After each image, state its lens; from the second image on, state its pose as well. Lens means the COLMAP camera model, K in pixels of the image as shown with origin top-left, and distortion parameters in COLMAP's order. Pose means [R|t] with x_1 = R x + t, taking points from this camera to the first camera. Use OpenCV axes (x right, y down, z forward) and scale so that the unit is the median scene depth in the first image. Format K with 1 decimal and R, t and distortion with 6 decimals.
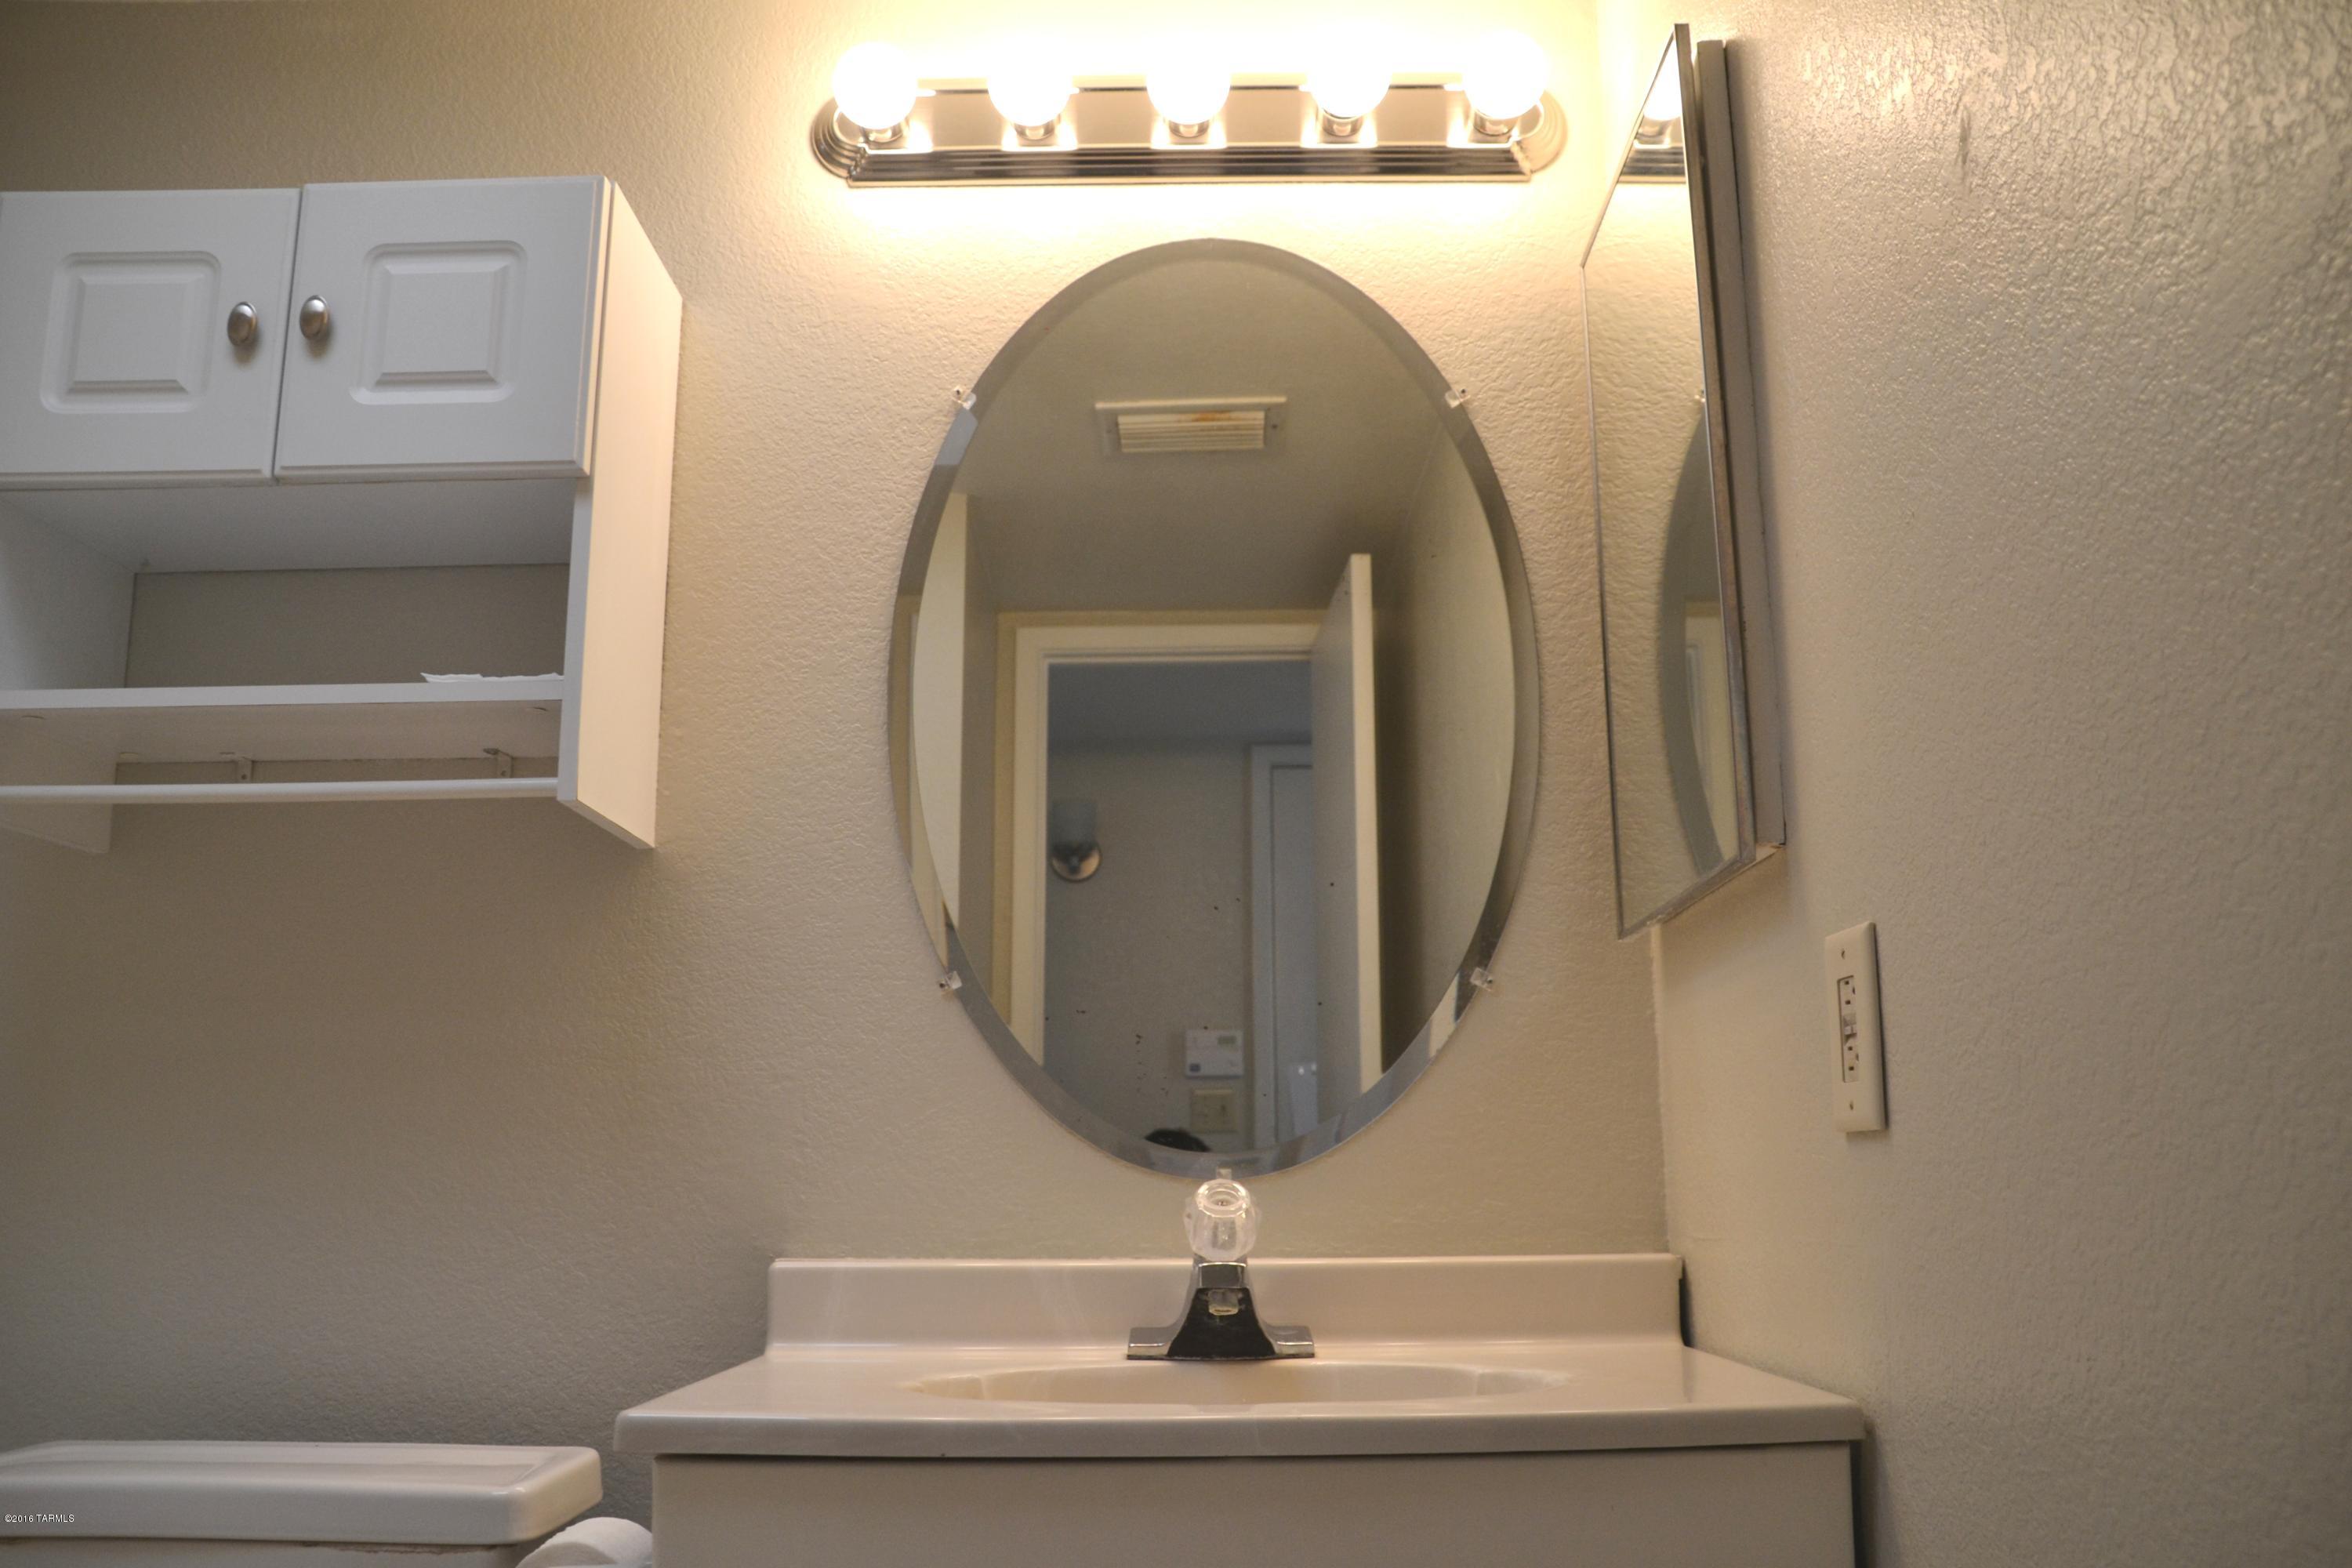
lens RADIAL K [[2017.8, 0, 1160.6], [0, 2017.8, 808.0], [0, 0, 1]] dist [-0.136377, 0.117320]
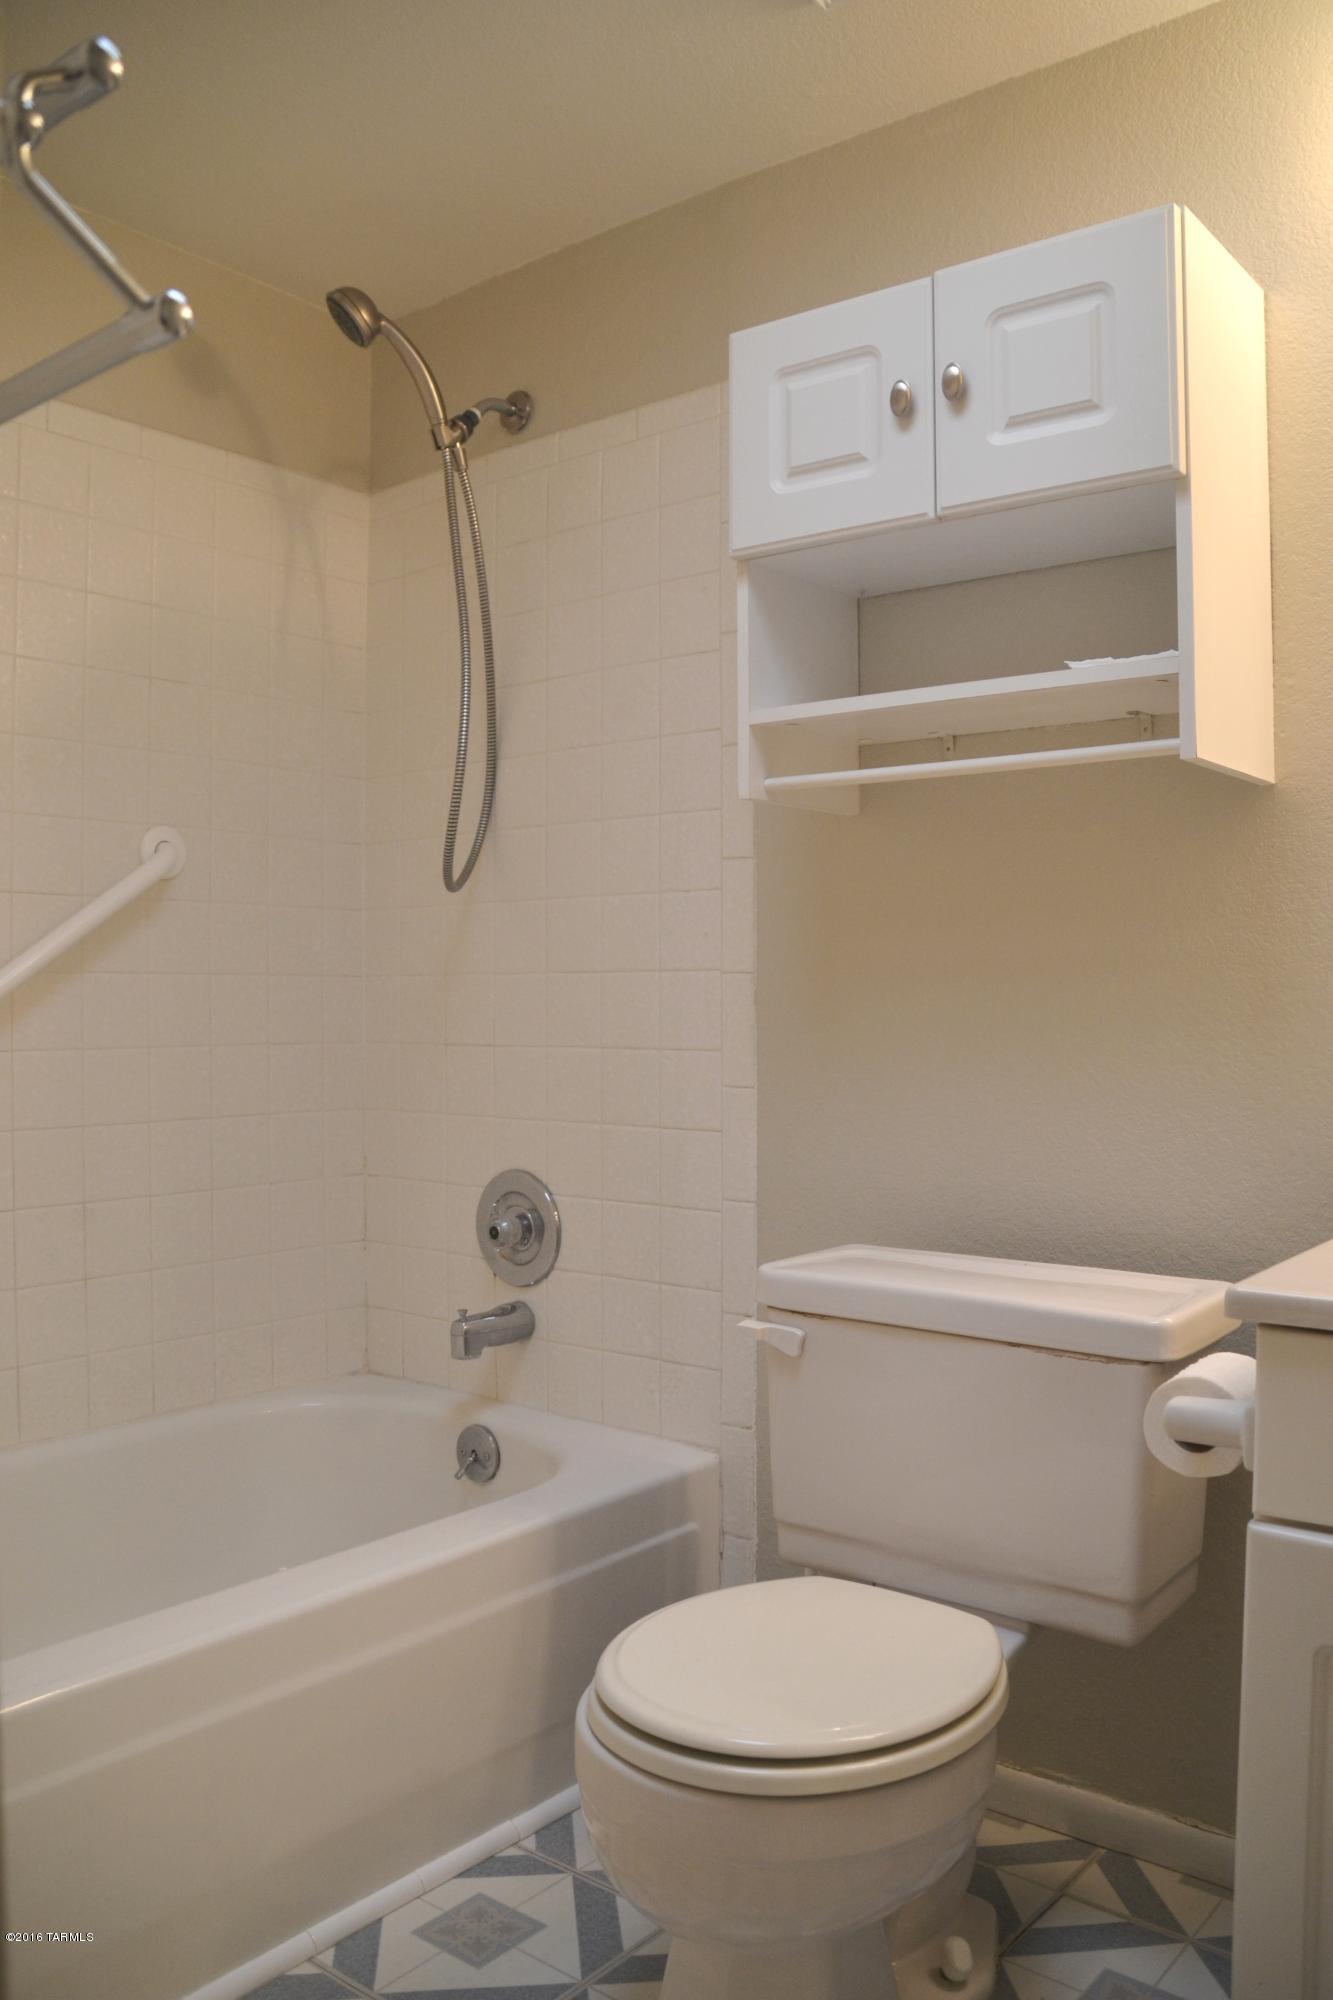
lens RADIAL K [[1611.8, 0, 671.6], [0, 1611.8, 1015.6], [0, 0, 1]] dist [-0.170936, 0.108518]
pose [[0.791177, 0.011925, -0.611470, 0.032138], [0.112109, 0.980041, 0.164171, -0.039011], [0.601224, -0.198439, 0.774049, 0.053902]]
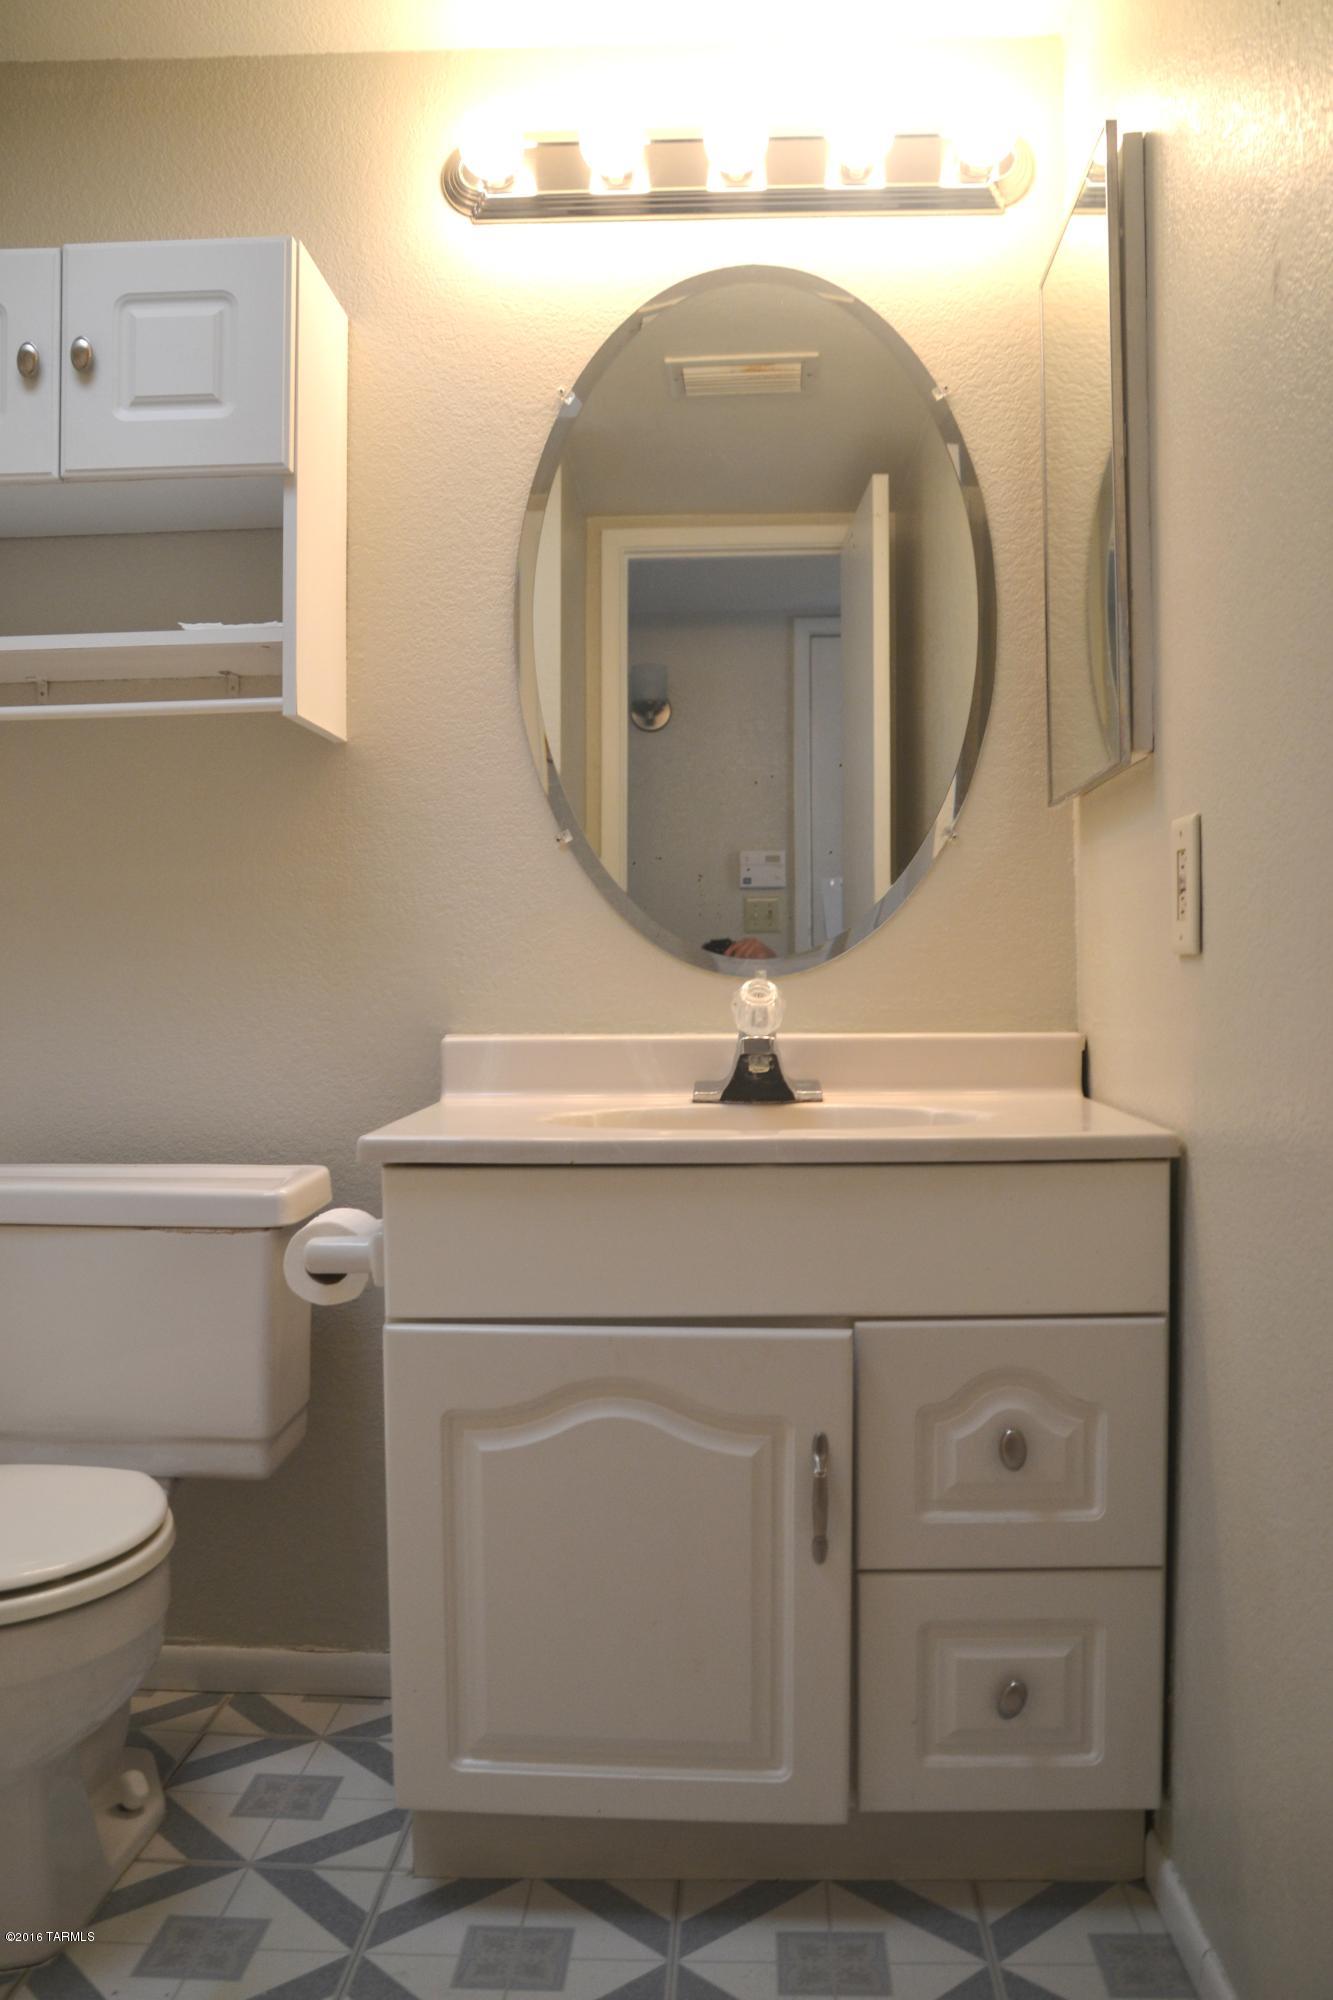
lens RADIAL K [[1715.8, 0, 679.8], [0, 1715.8, 1002.9], [0, 0, 1]] dist [-0.136377, 0.117320]
pose [[0.999696, -0.000643, -0.024643, 0.004190], [0.005688, 0.978702, 0.205209, -0.045069], [0.023986, -0.205286, 0.978408, -0.181829]]
